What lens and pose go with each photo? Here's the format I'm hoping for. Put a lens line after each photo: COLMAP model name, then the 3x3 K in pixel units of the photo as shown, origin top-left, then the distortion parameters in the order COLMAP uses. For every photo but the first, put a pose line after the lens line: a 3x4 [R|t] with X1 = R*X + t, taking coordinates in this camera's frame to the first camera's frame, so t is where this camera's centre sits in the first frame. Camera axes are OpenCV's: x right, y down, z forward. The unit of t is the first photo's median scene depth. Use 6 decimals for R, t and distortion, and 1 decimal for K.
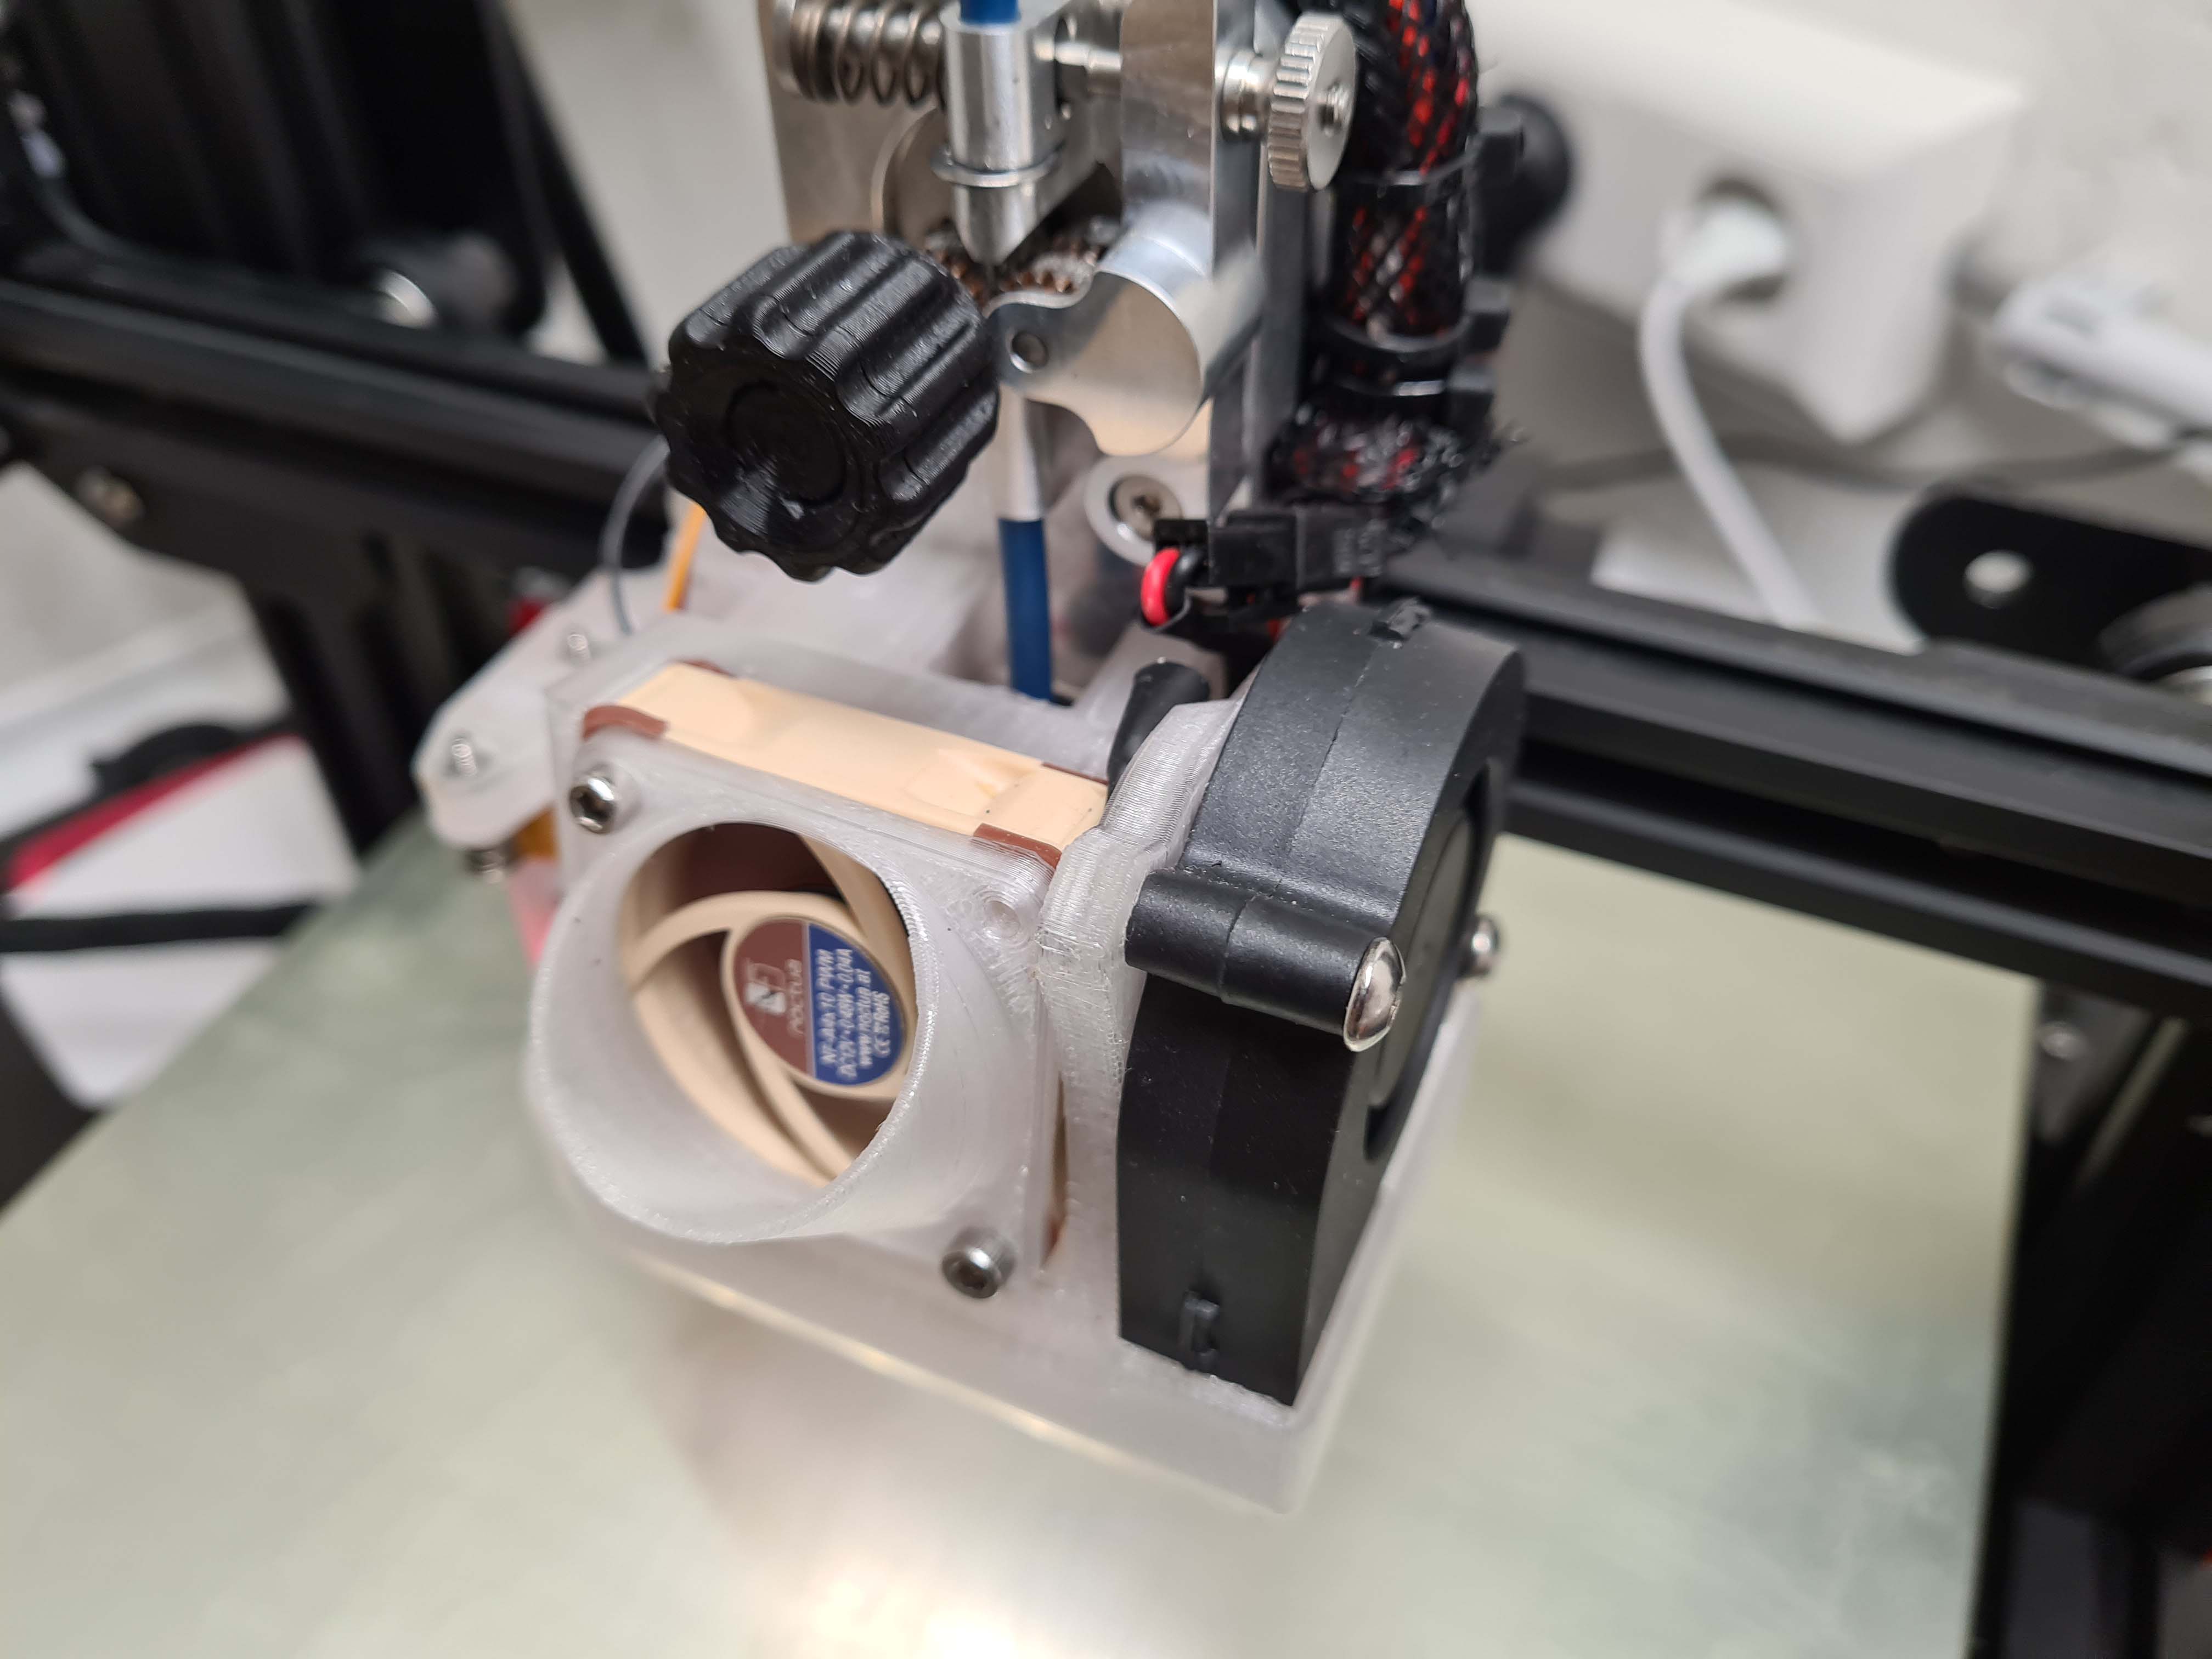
lens RADIAL K [[1728.9, 0, 1104.6], [0, 1728.9, 823.5], [0, 0, 1]] dist [0.020892, 0.007780]
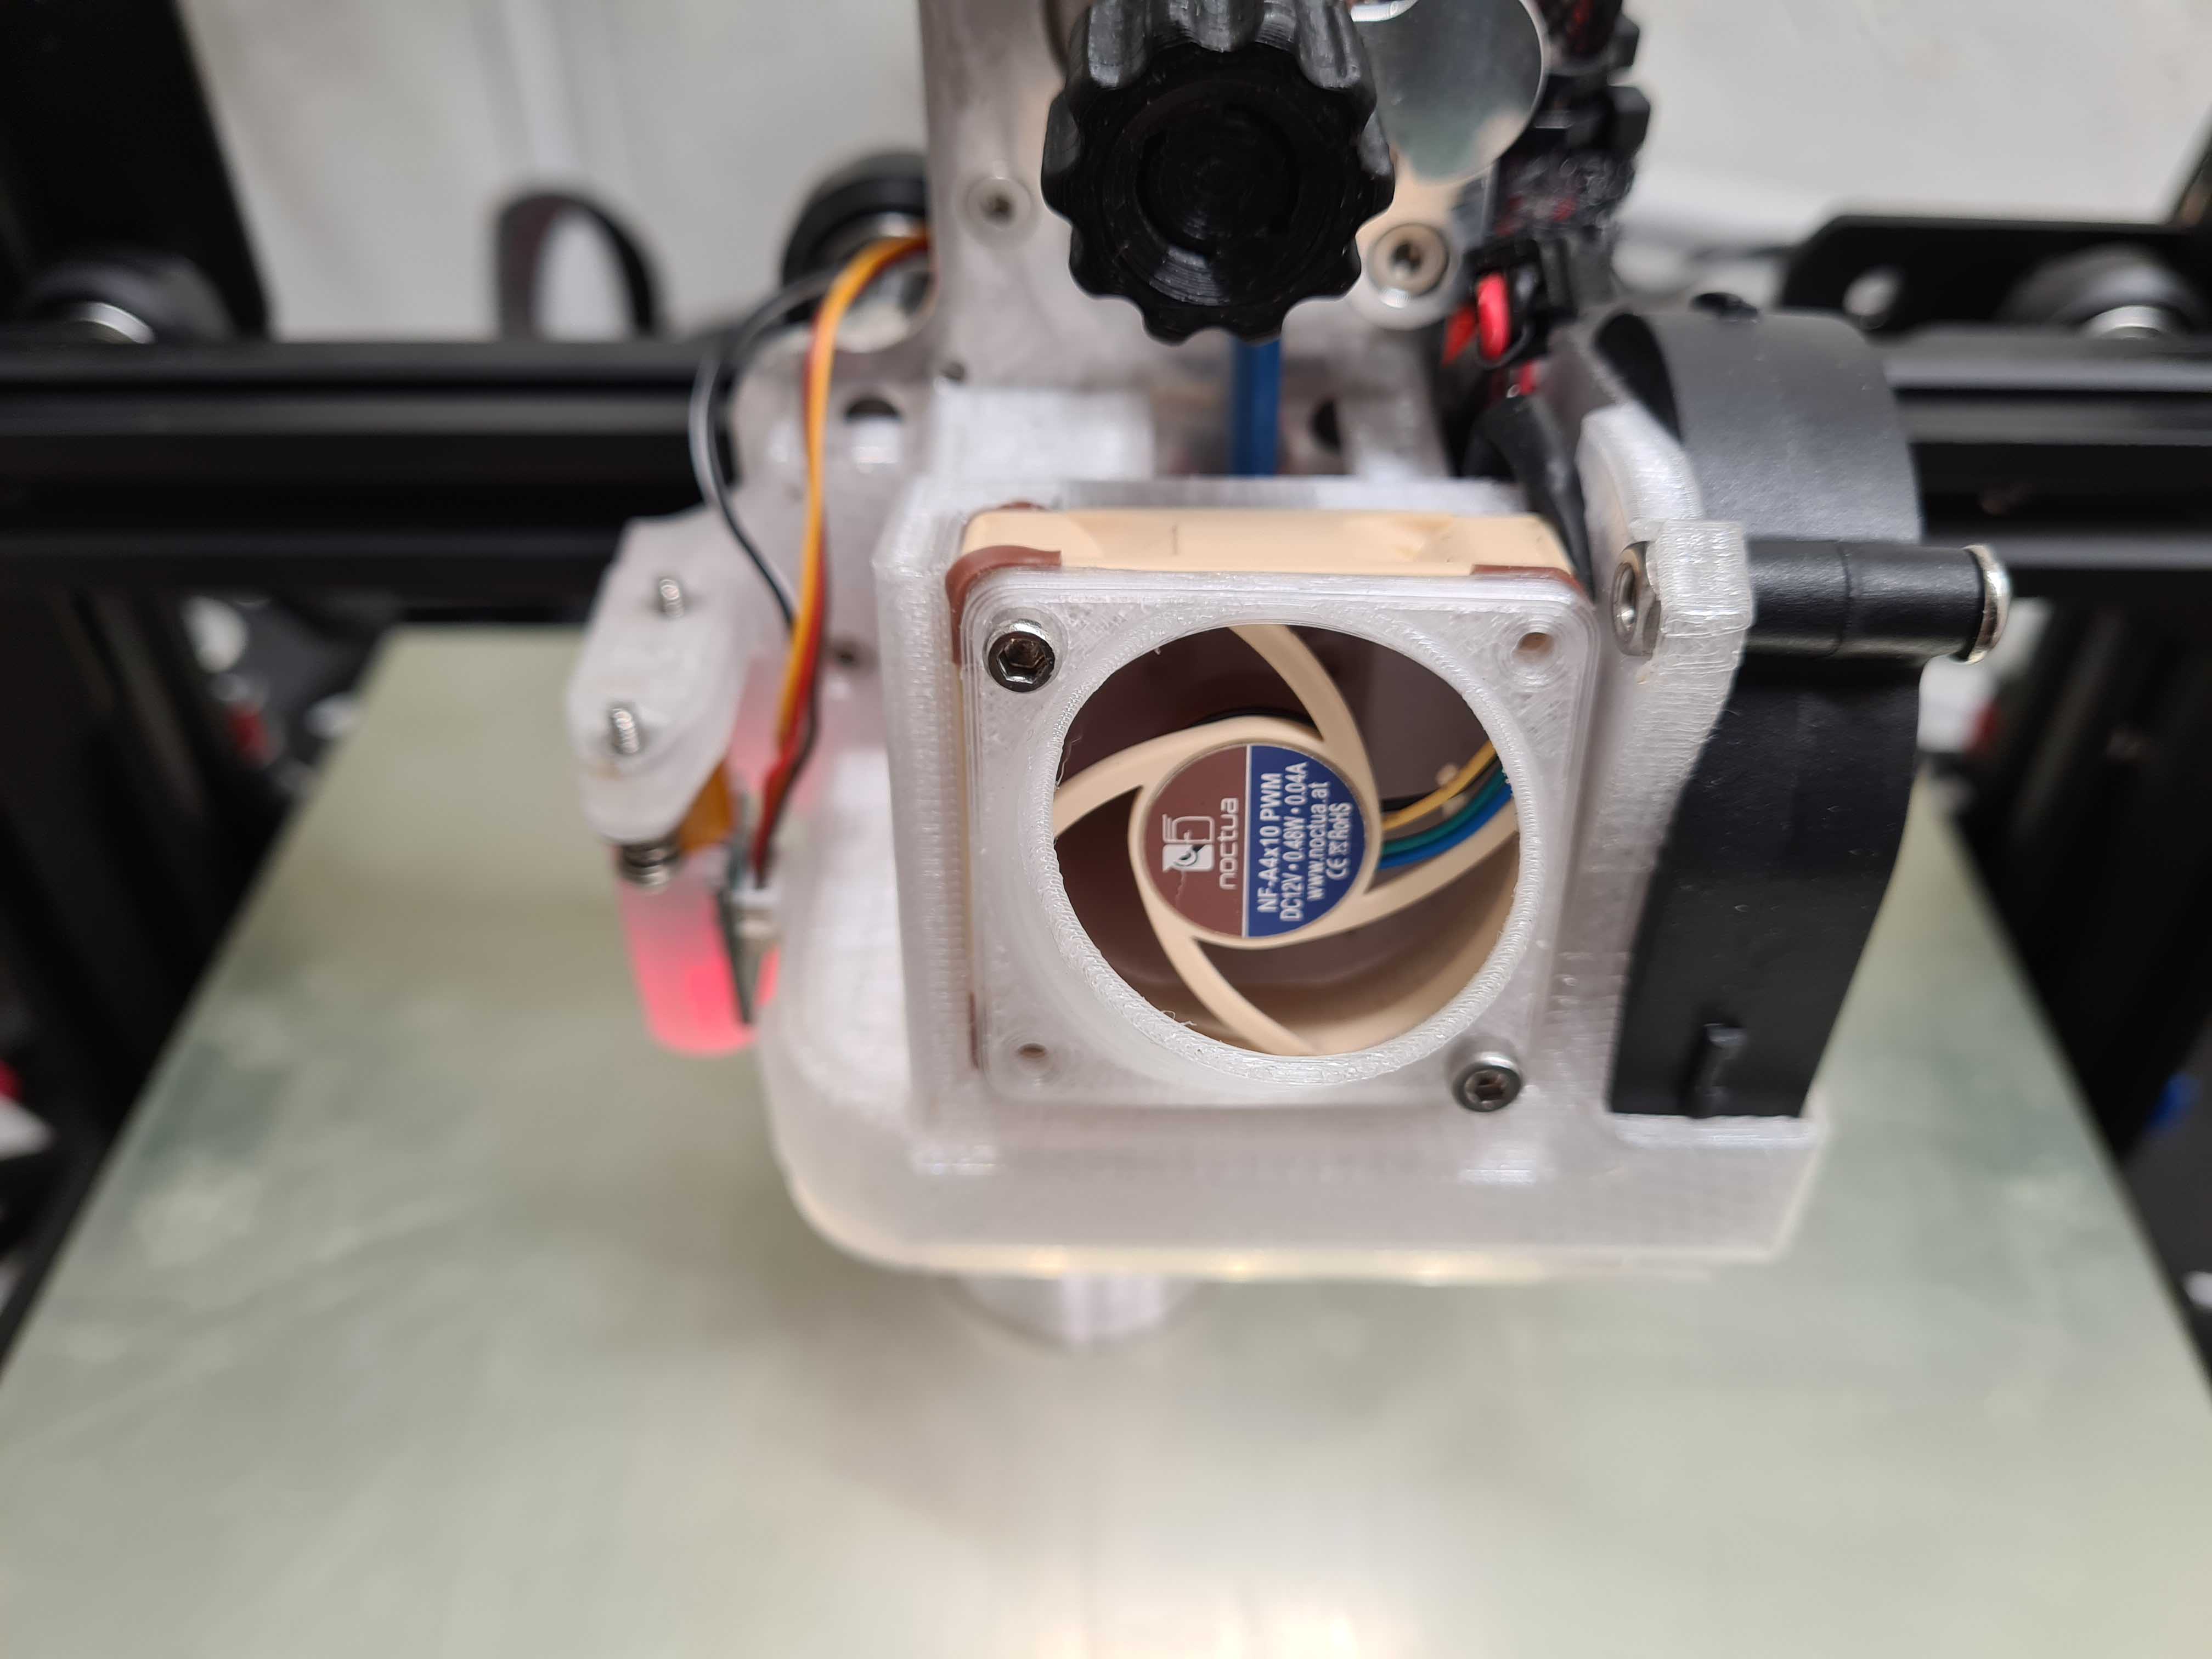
lens RADIAL K [[1728.9, 0, 1108.2], [0, 1728.9, 834.2], [0, 0, 1]] dist [0.020892, 0.007780]
pose [[0.919700, -0.252797, 0.300410, -0.501407], [0.259909, 0.965488, 0.016761, 0.065785], [-0.294279, 0.062664, 0.953663, 0.181548]]
